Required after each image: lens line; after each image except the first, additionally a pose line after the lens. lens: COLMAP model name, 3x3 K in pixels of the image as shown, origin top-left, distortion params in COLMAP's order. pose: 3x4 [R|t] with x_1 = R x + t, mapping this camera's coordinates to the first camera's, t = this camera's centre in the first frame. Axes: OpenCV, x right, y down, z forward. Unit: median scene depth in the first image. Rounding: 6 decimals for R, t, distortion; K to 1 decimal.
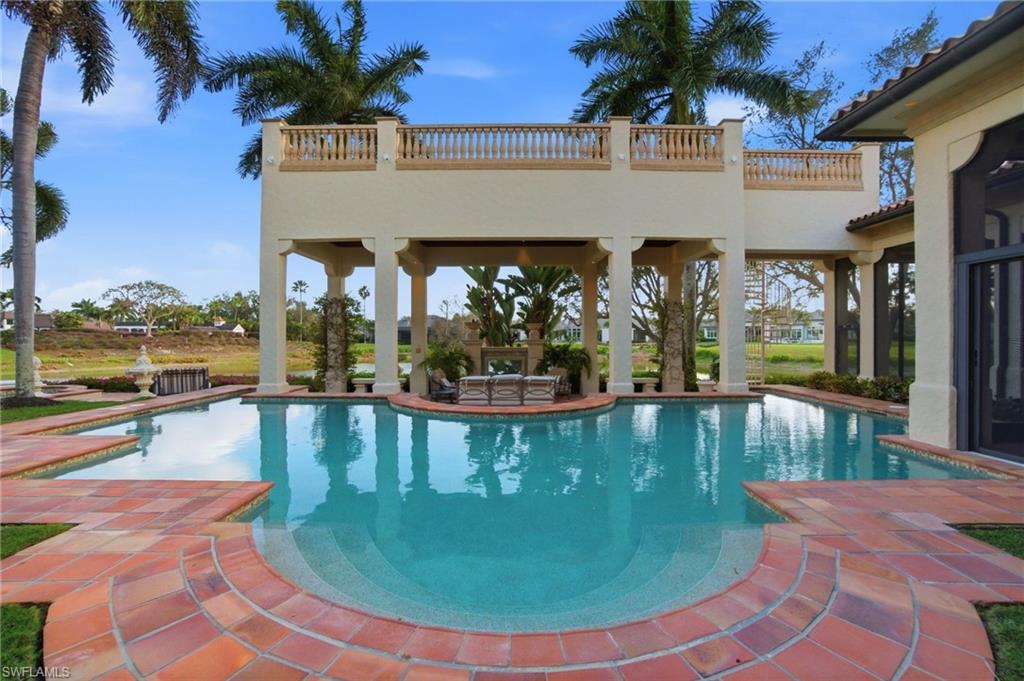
lens RADIAL K [[461.2, 0, 513.3], [0, 461.2, 338.6], [0, 0, 1]] dist [-0.023884, 0.006175]
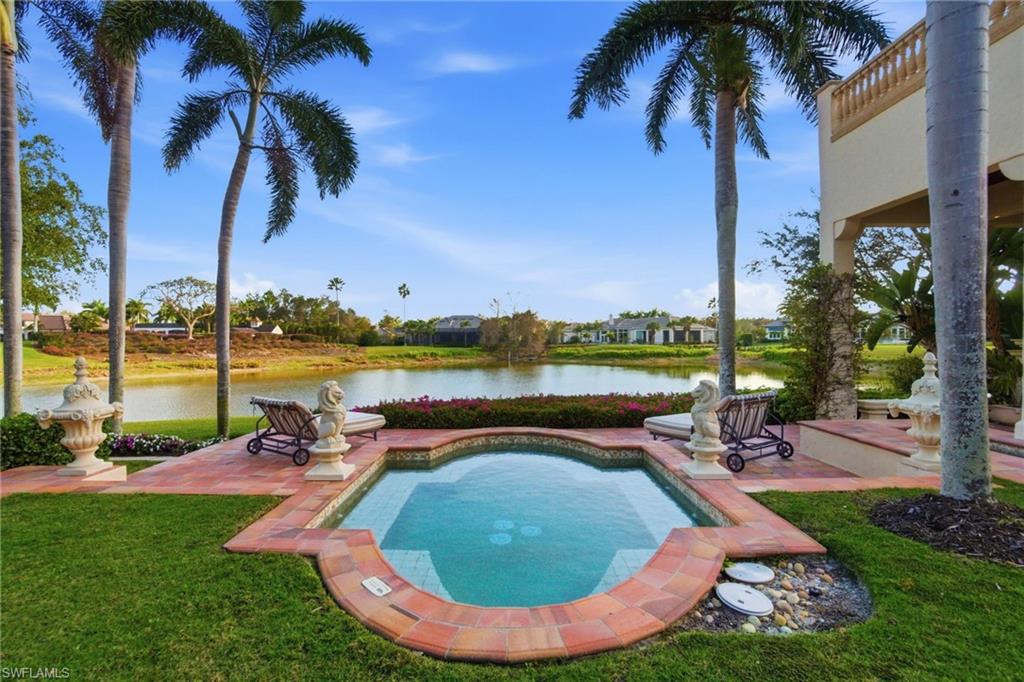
lens RADIAL K [[461.2, 0, 517.7], [0, 461.2, 348.1], [0, 0, 1]] dist [-0.023884, 0.006175]
pose [[0.999743, -0.004226, 0.022261, -0.166404], [0.003842, 0.999843, 0.017284, 0.000479], [-0.022331, -0.017194, 0.999603, 0.081437]]
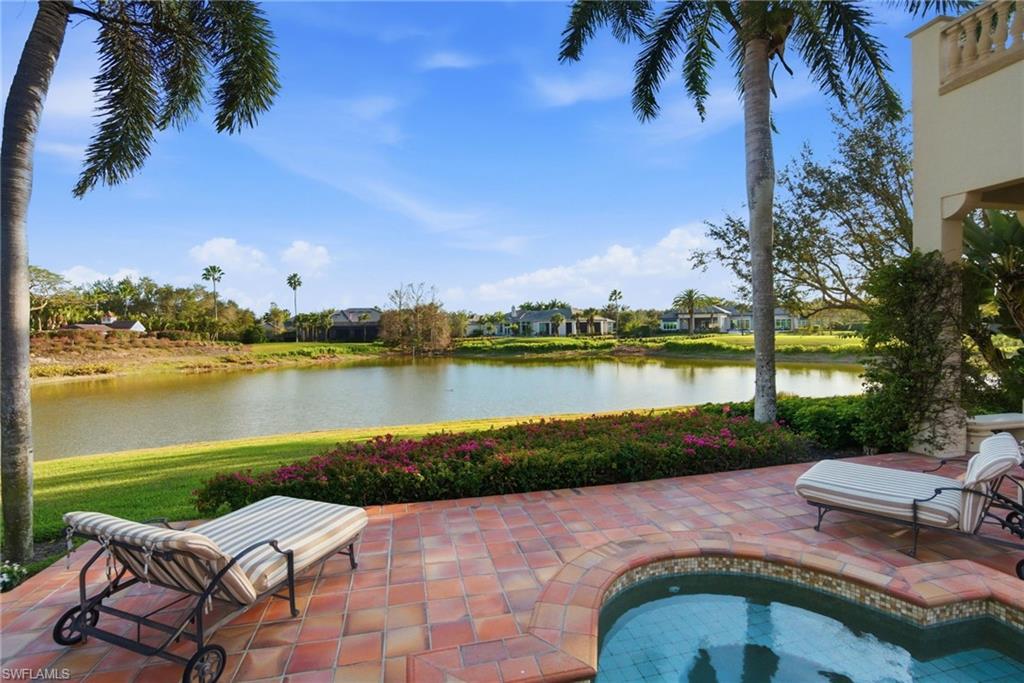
lens RADIAL K [[461.2, 0, 507.6], [0, 461.2, 336.5], [0, 0, 1]] dist [-0.023884, 0.006175]
pose [[0.975404, -0.017237, 0.219749, -0.194142], [0.015126, 0.999822, 0.011285, -0.004552], [-0.219905, -0.007684, 0.975491, 0.137555]]
